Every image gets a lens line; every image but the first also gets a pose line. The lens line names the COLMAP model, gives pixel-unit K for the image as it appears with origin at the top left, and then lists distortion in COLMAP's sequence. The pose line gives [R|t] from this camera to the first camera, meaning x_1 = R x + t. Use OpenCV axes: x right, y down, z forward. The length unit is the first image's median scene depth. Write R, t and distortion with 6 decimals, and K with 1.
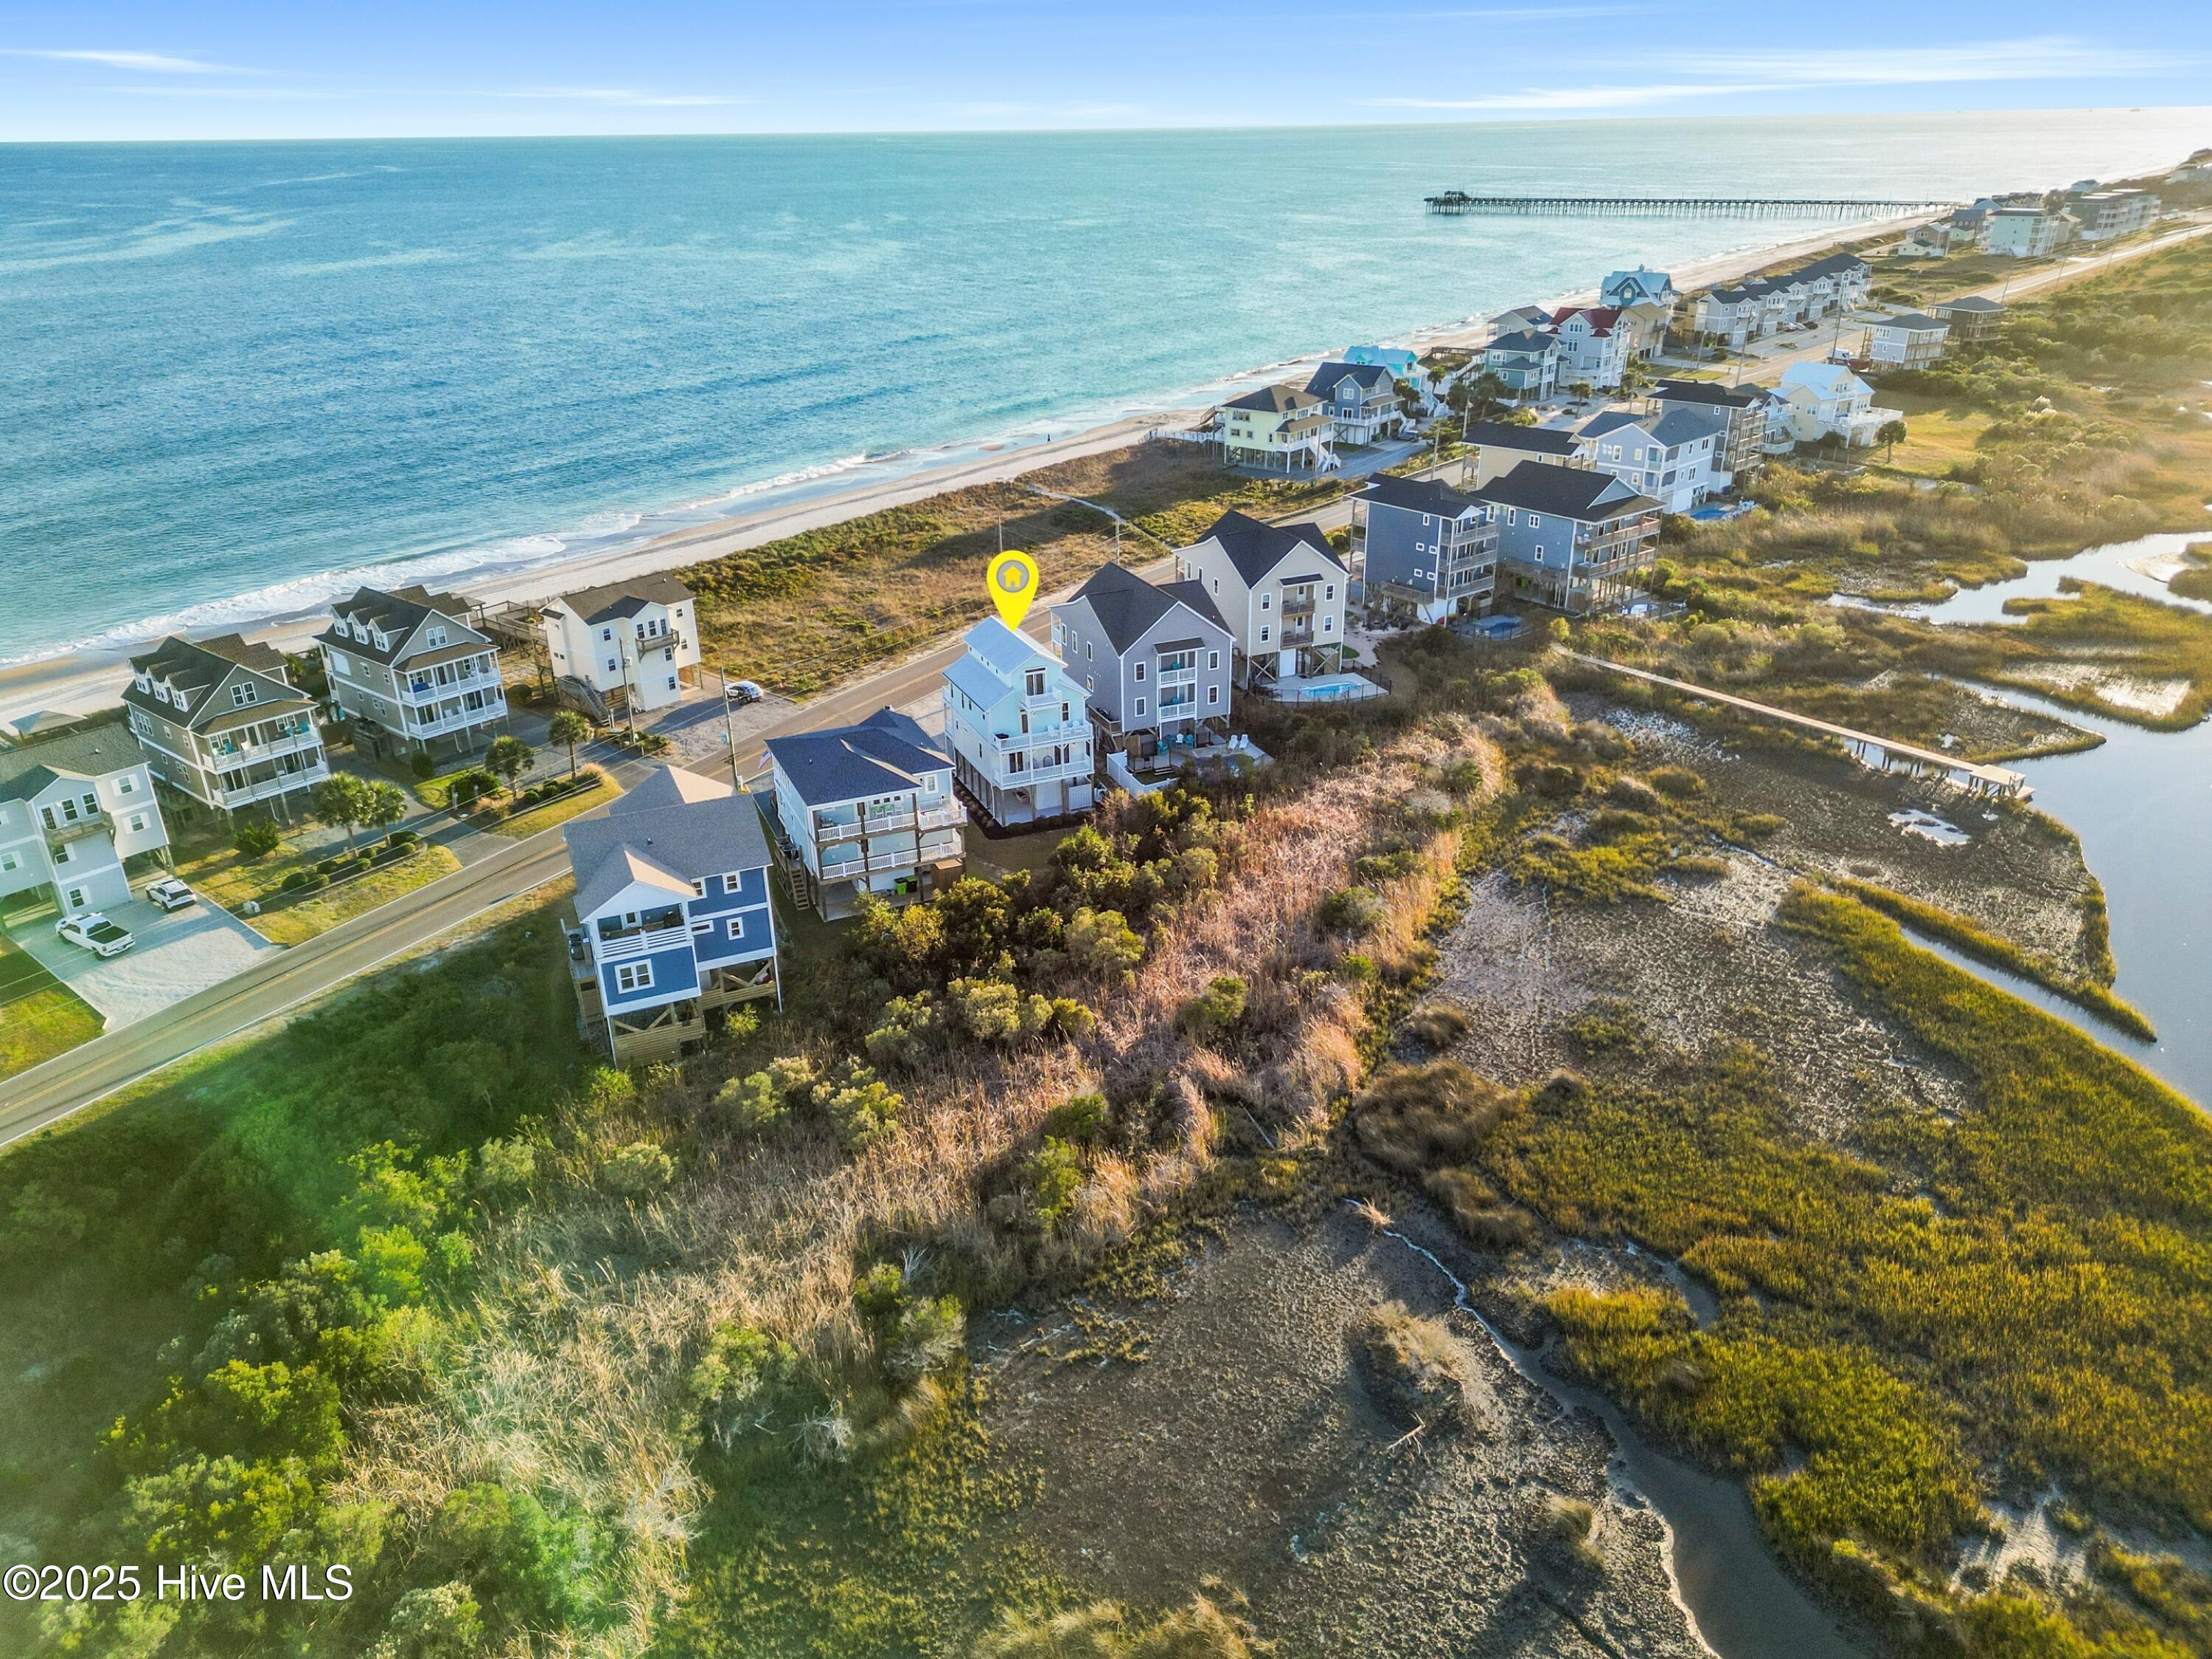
lens RADIAL K [[1563.8, 0, 1106.0], [0, 1563.8, 829.5], [0, 0, 1]] dist [-0.017805, -0.001467]
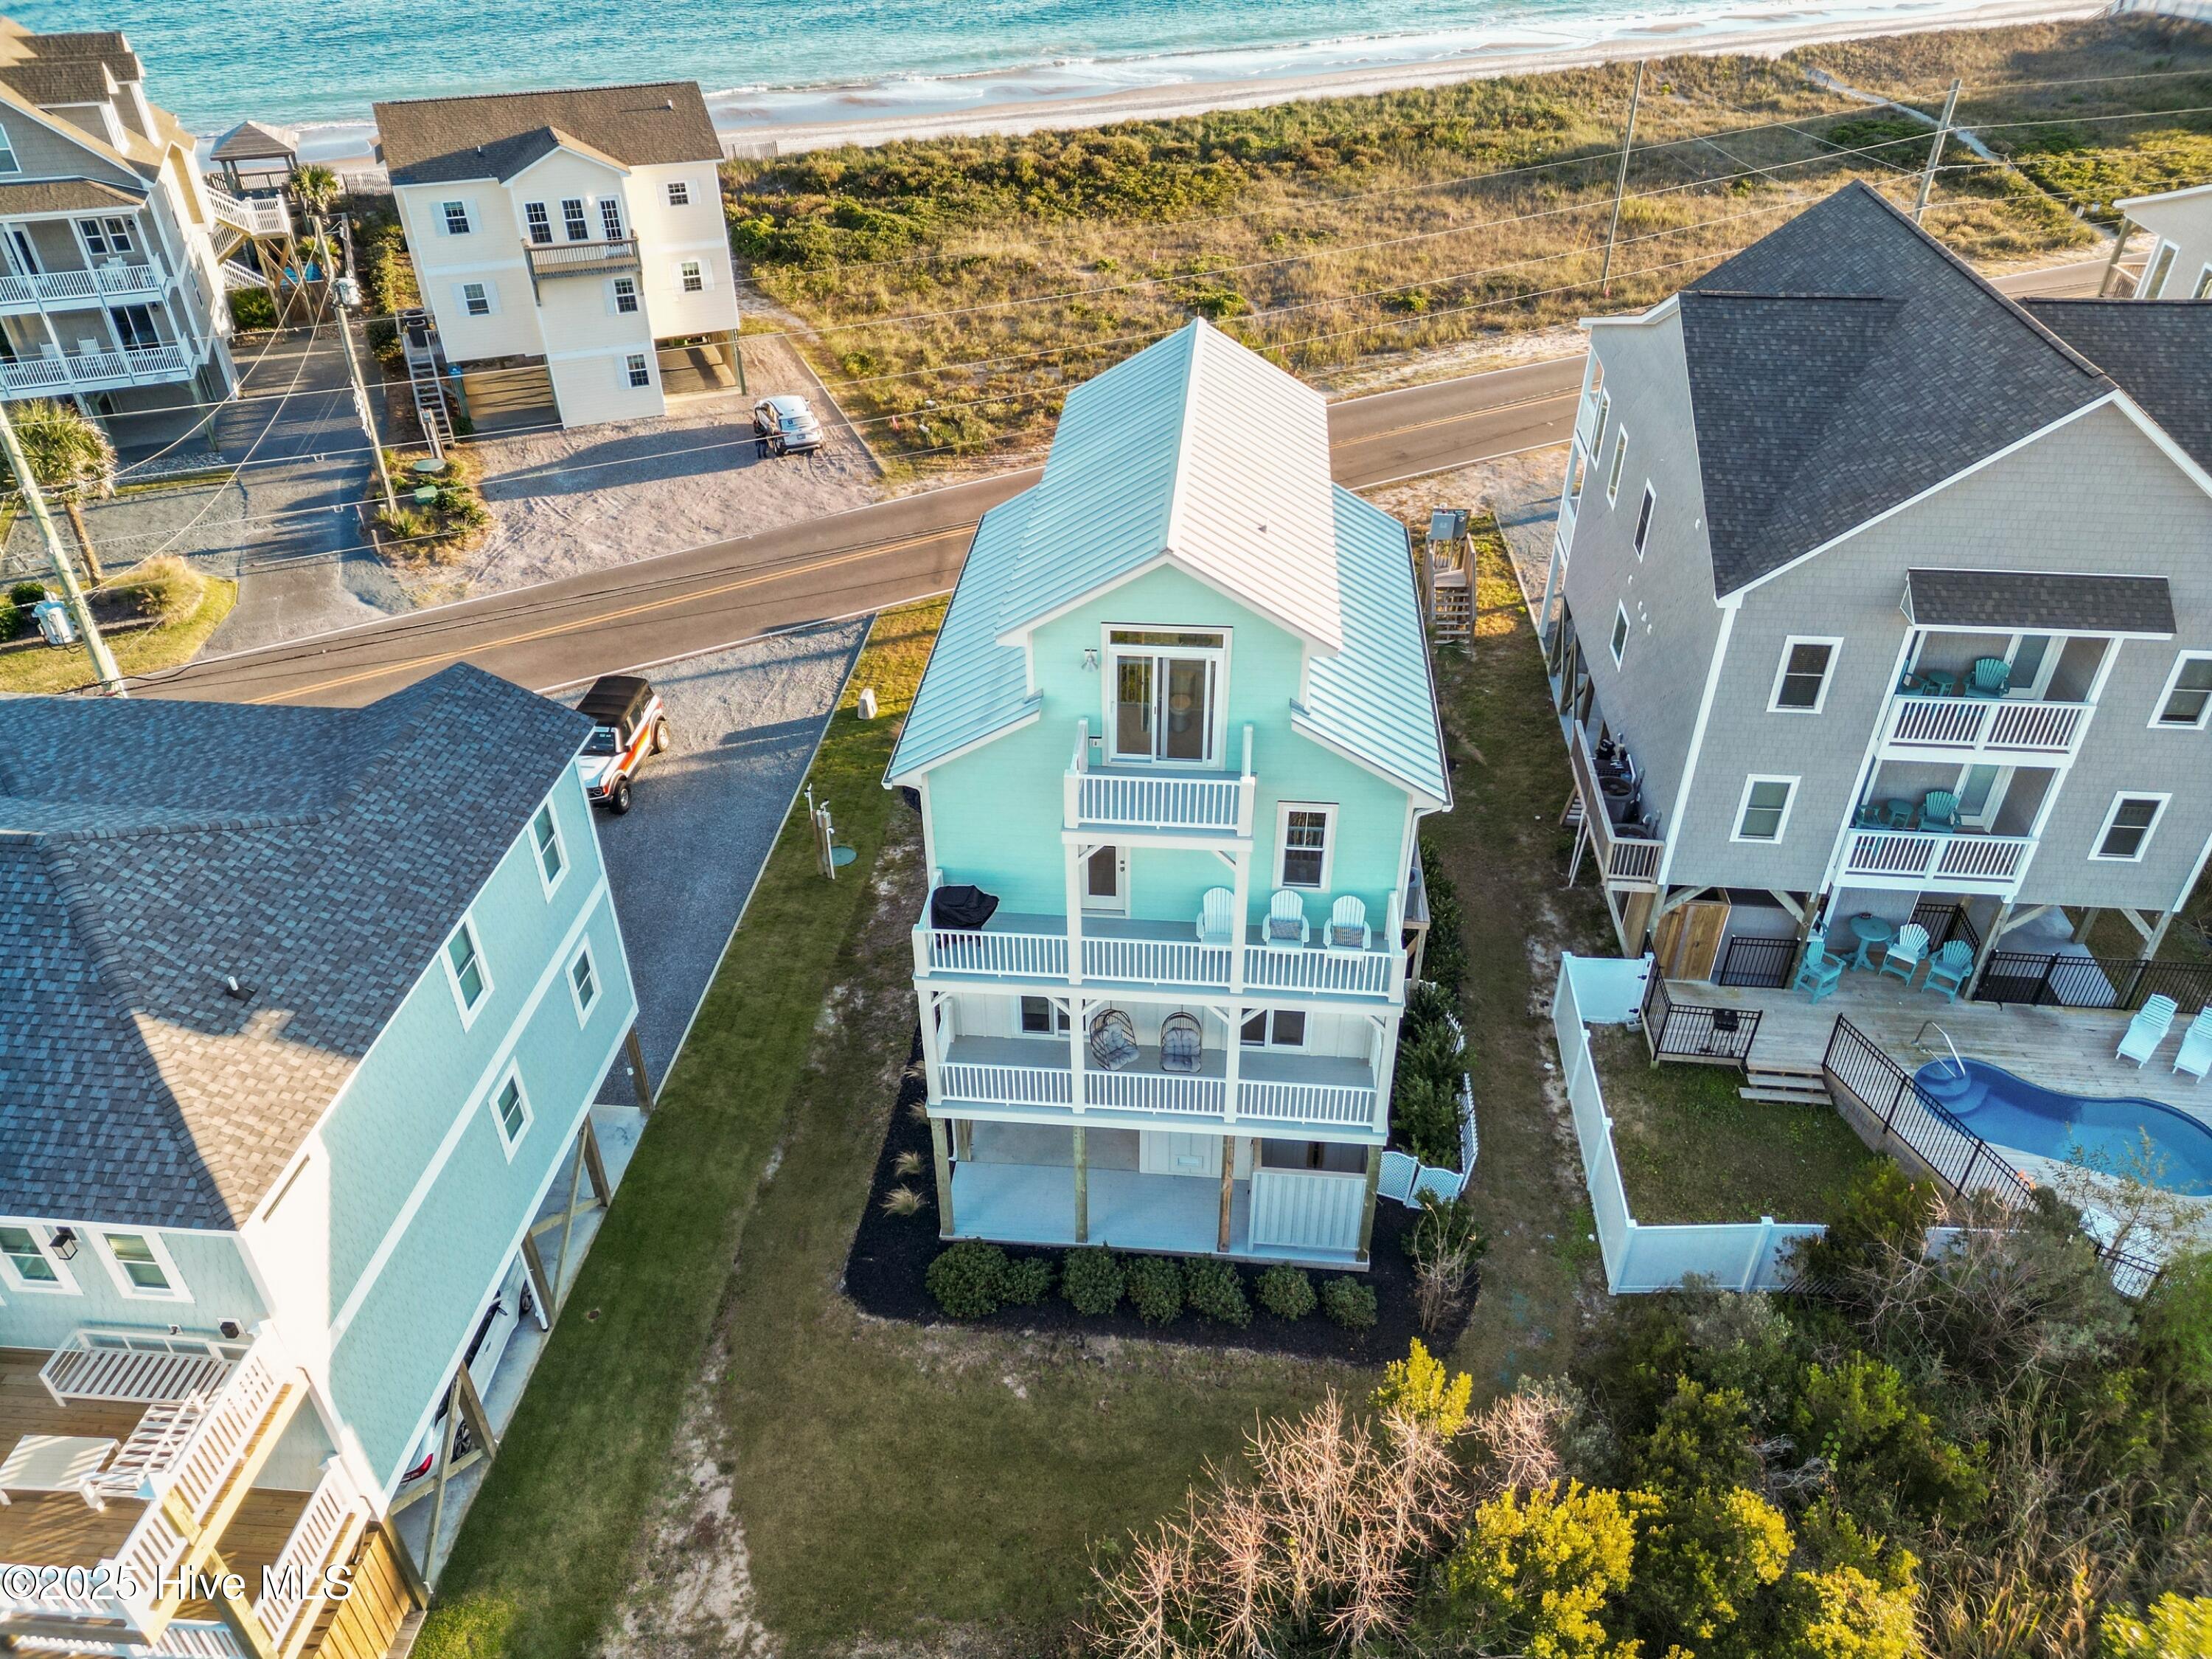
lens RADIAL K [[1526.8, 0, 1102.0], [0, 1526.8, 802.5], [0, 0, 1]] dist [0.094150, -0.107470]
pose [[0.873578, 0.282950, -0.395980, 0.026901], [-0.204955, 0.951847, 0.227995, -0.113019], [0.441423, -0.118014, 0.889504, 0.739474]]
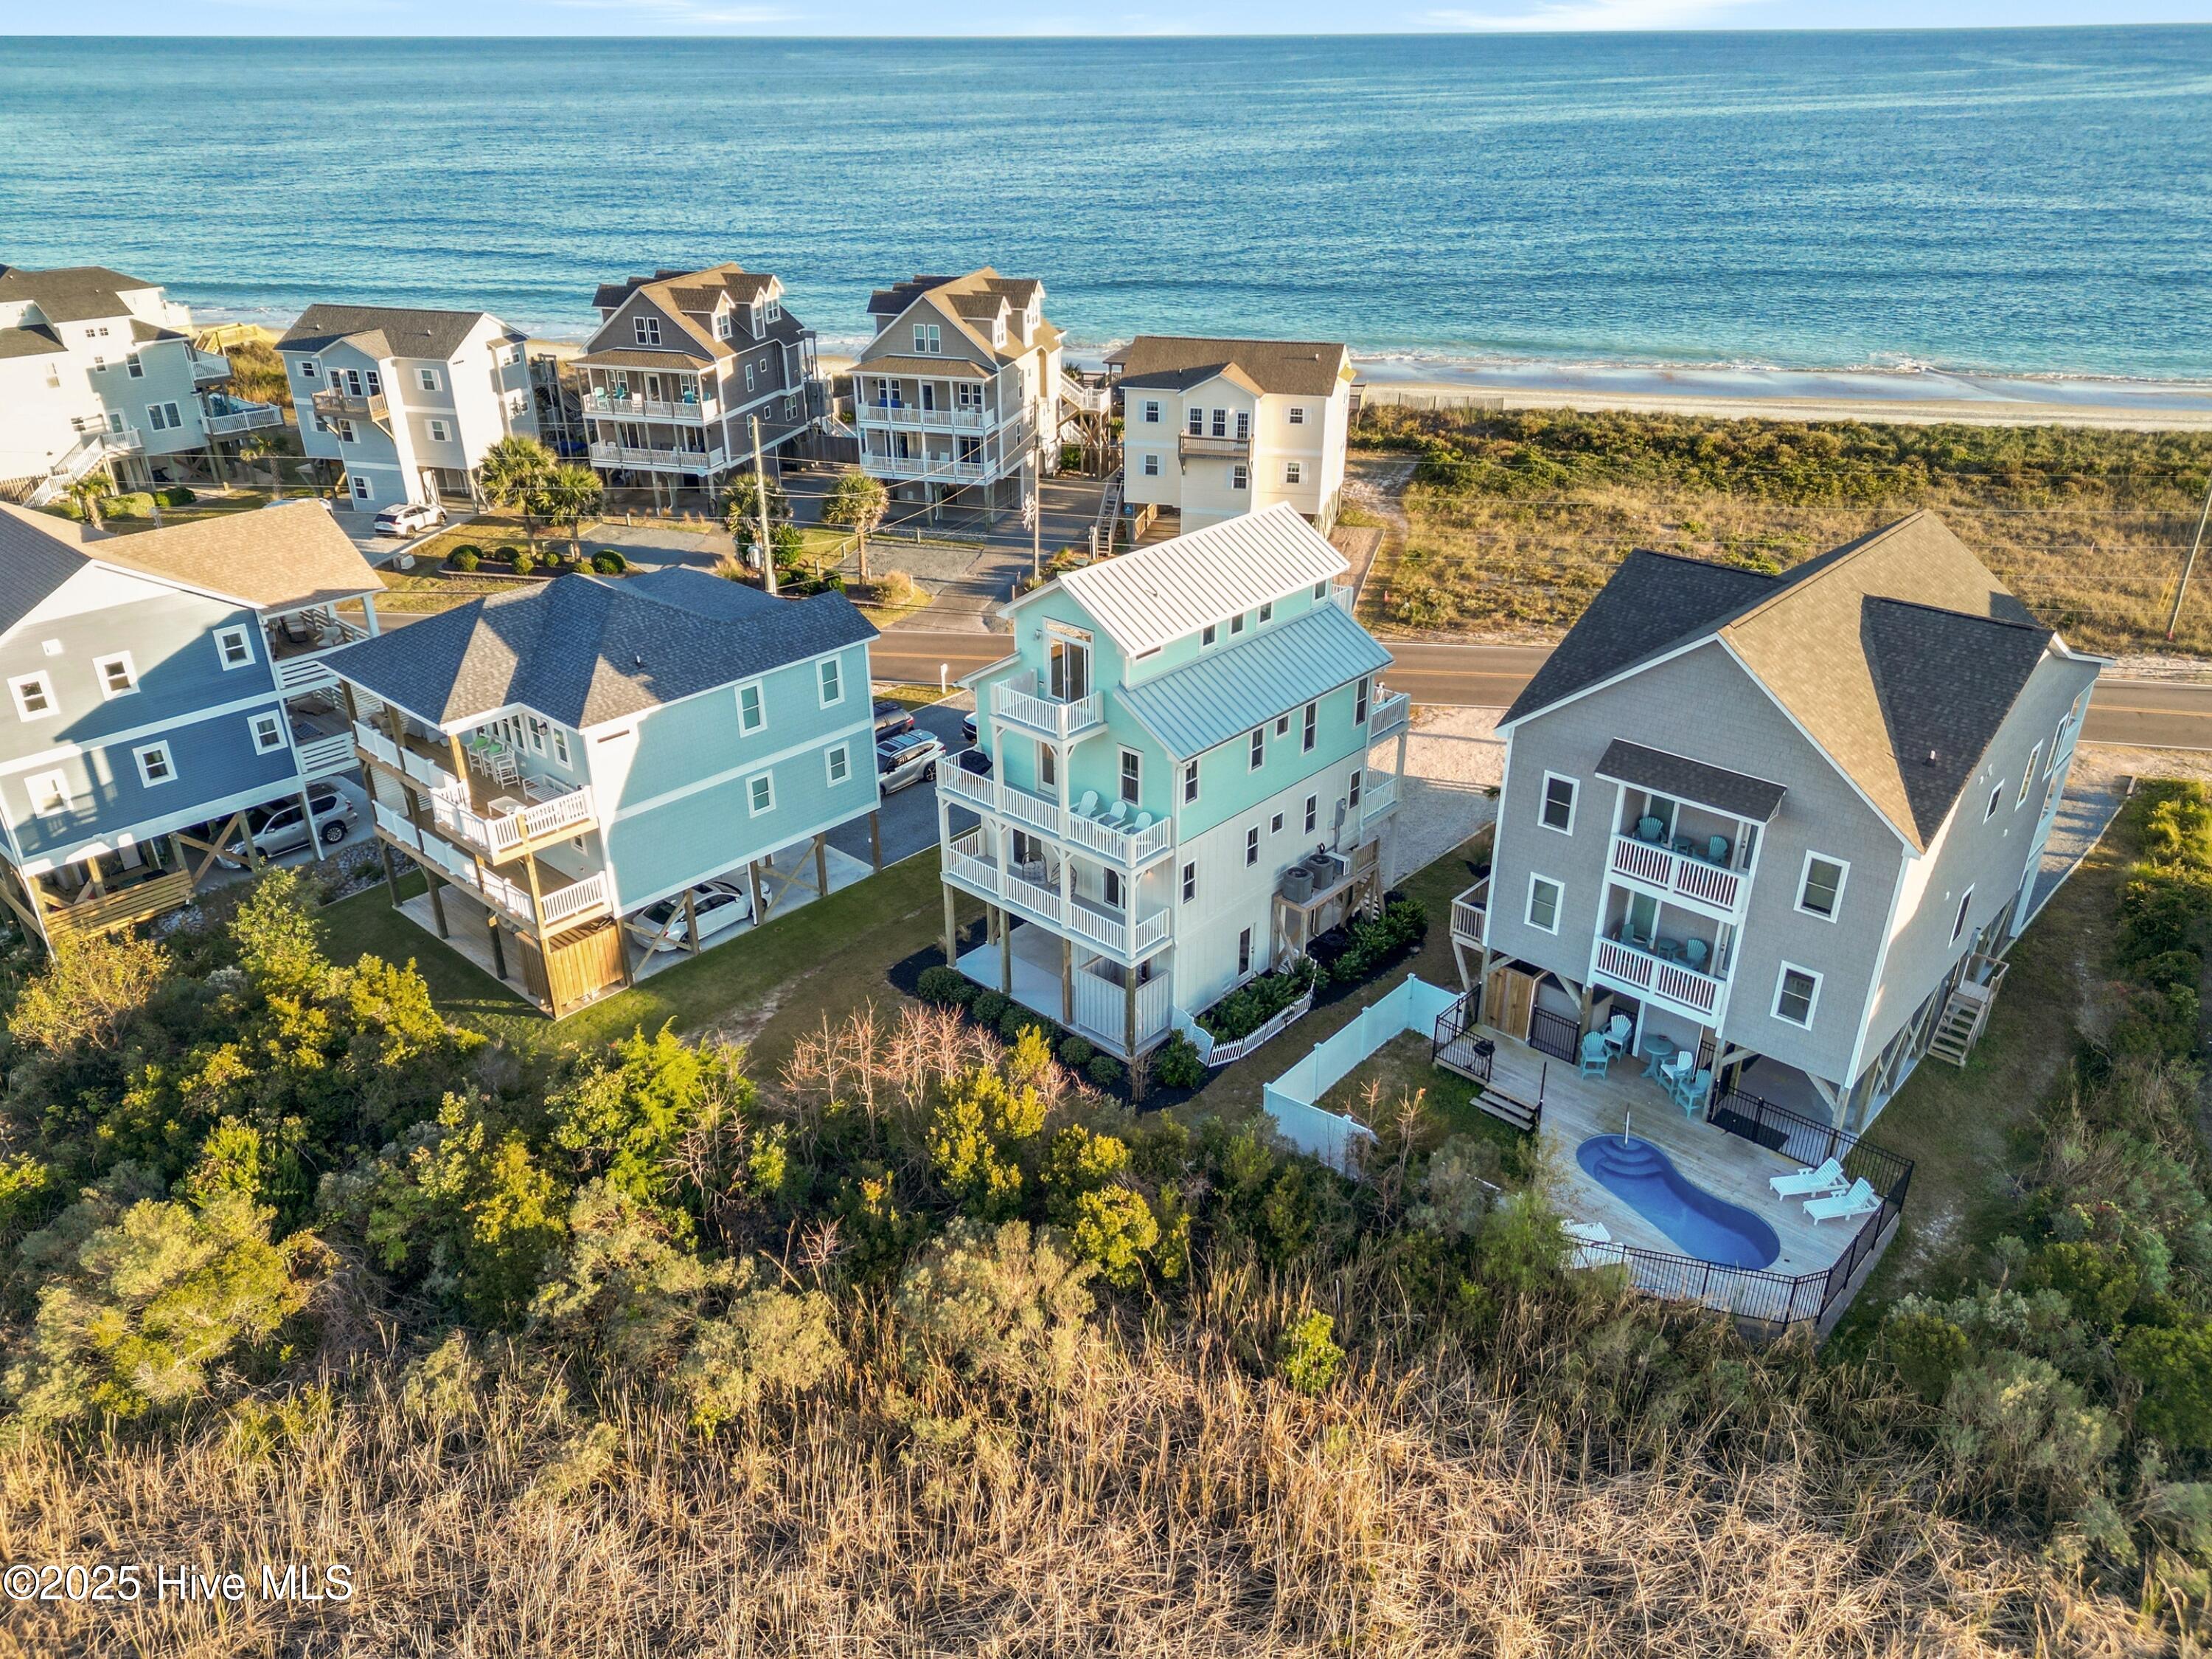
lens RADIAL K [[1584.3, 0, 1110.5], [0, 1584.3, 783.1], [0, 0, 1]] dist [0.066112, -0.073895]
pose [[0.401959, 0.395179, -0.825992, 0.250878], [-0.375793, 0.893801, 0.244745, -0.148718], [0.834990, 0.212024, 0.507776, 0.744385]]
